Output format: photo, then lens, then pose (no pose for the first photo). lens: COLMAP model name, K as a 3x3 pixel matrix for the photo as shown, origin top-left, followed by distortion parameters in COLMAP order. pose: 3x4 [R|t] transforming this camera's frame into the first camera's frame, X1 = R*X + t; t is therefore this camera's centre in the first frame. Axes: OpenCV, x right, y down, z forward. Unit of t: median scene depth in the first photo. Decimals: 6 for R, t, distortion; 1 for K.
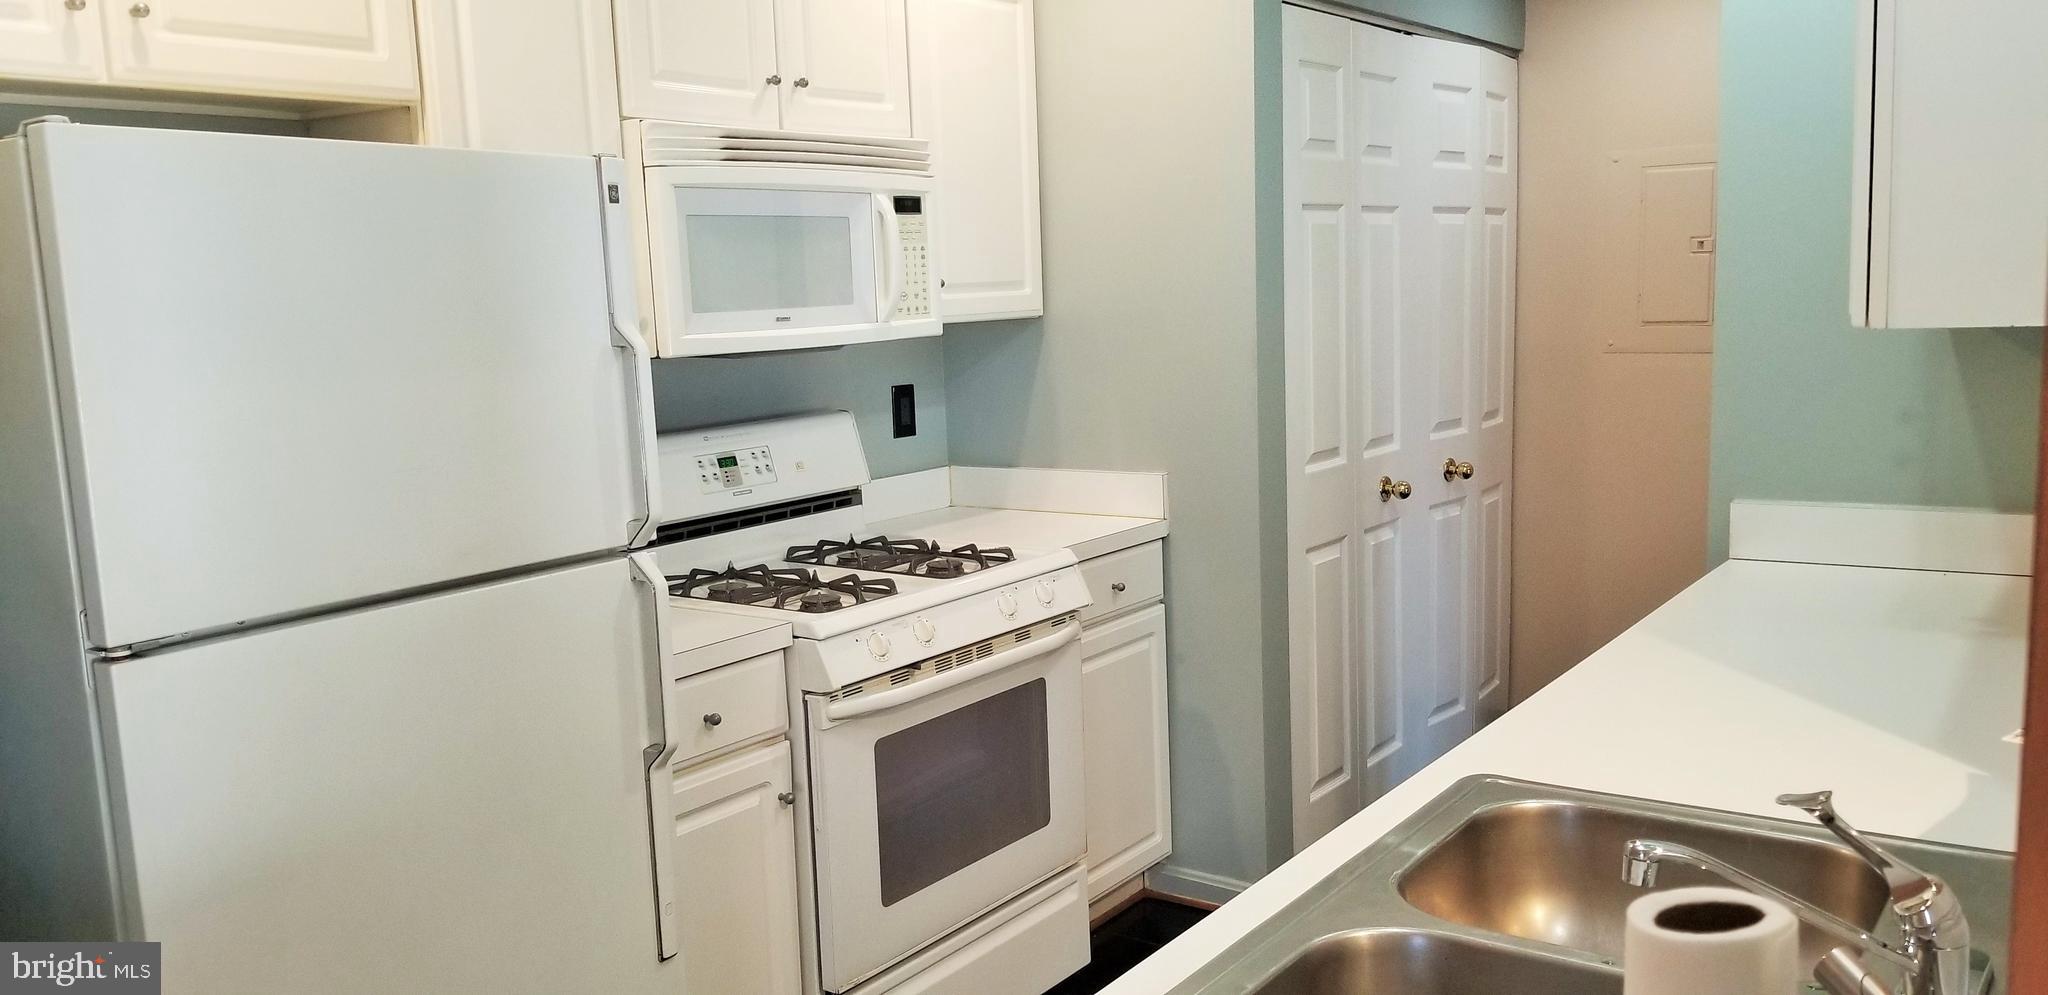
lens RADIAL K [[1631.6, 0, 1014.9], [0, 1631.6, 538.0], [0, 0, 1]] dist [0.037484, -0.004458]
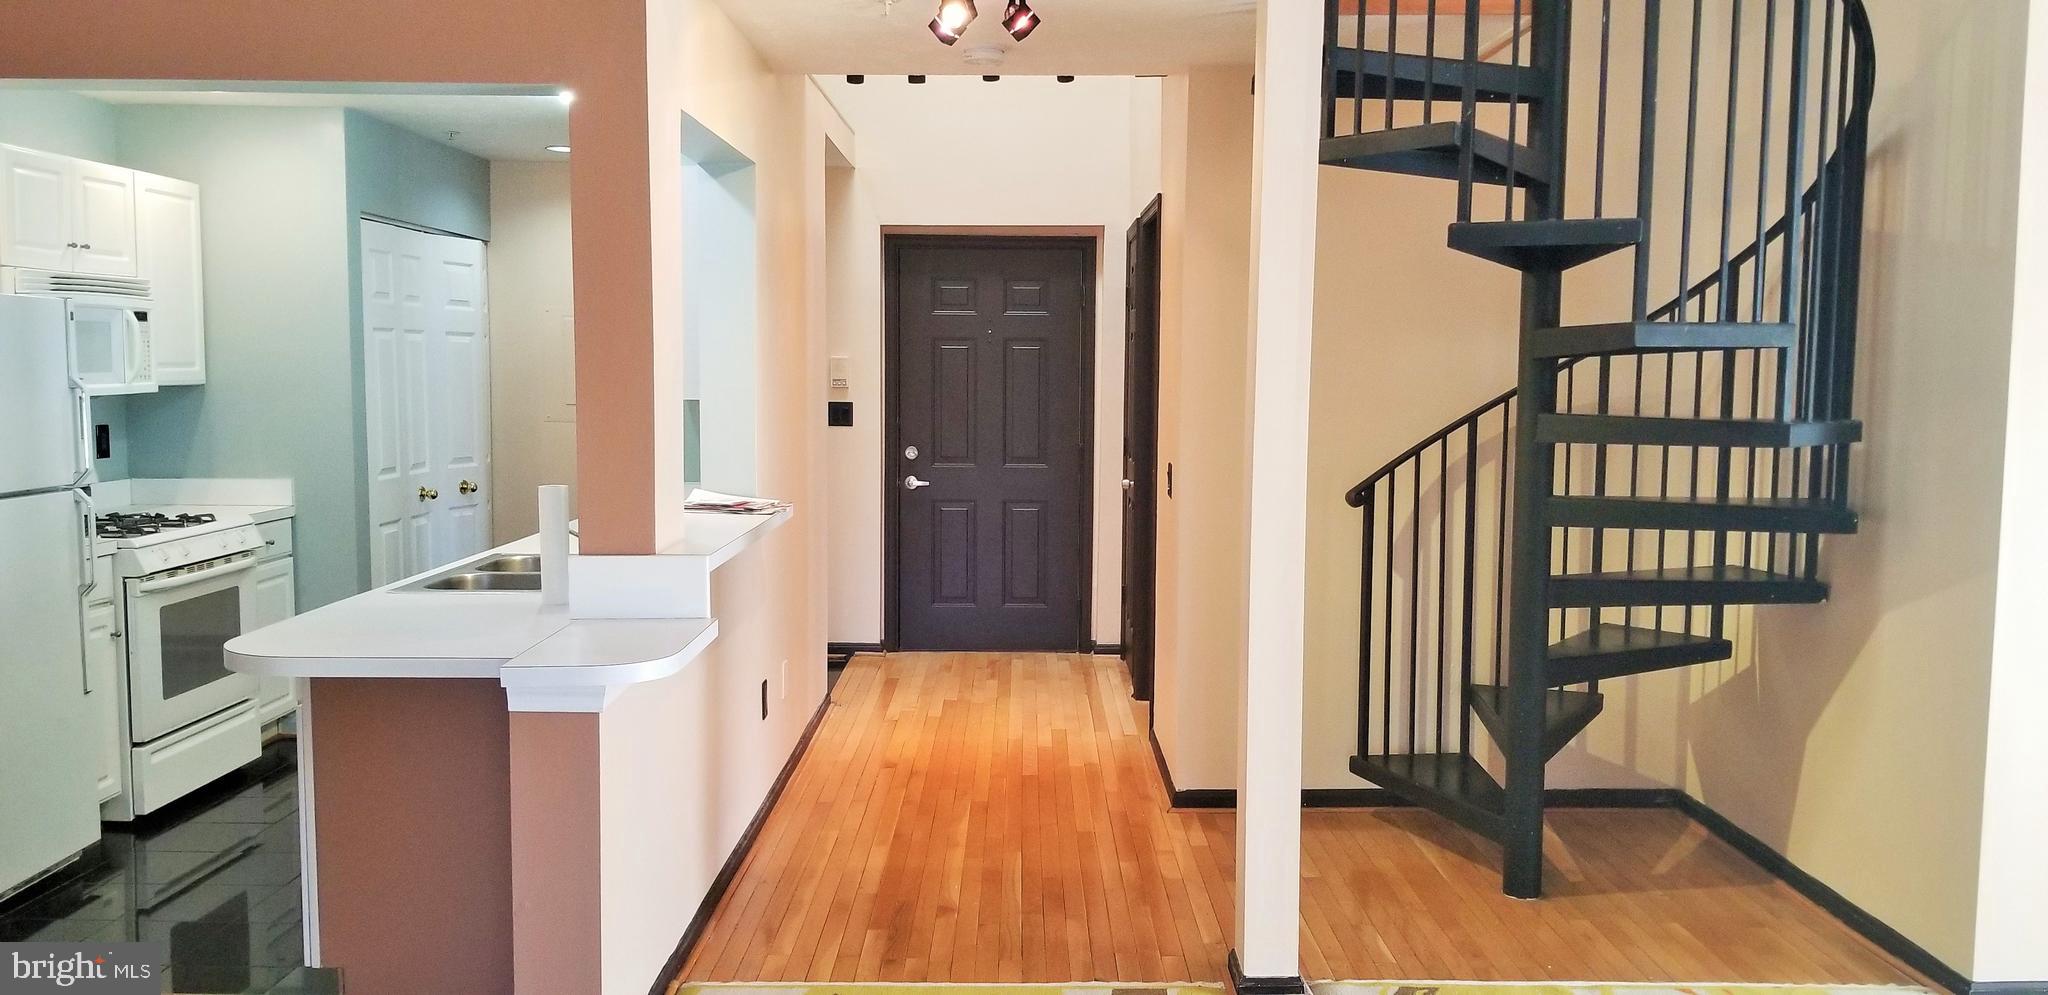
lens RADIAL K [[1631.6, 0, 1014.9], [0, 1631.6, 538.0], [0, 0, 1]] dist [0.037484, -0.004458]
pose [[0.817830, -0.014470, 0.575277, -0.313665], [0.047231, 0.997999, -0.042042, 0.145691], [-0.573518, 0.061555, 0.816877, -0.932108]]
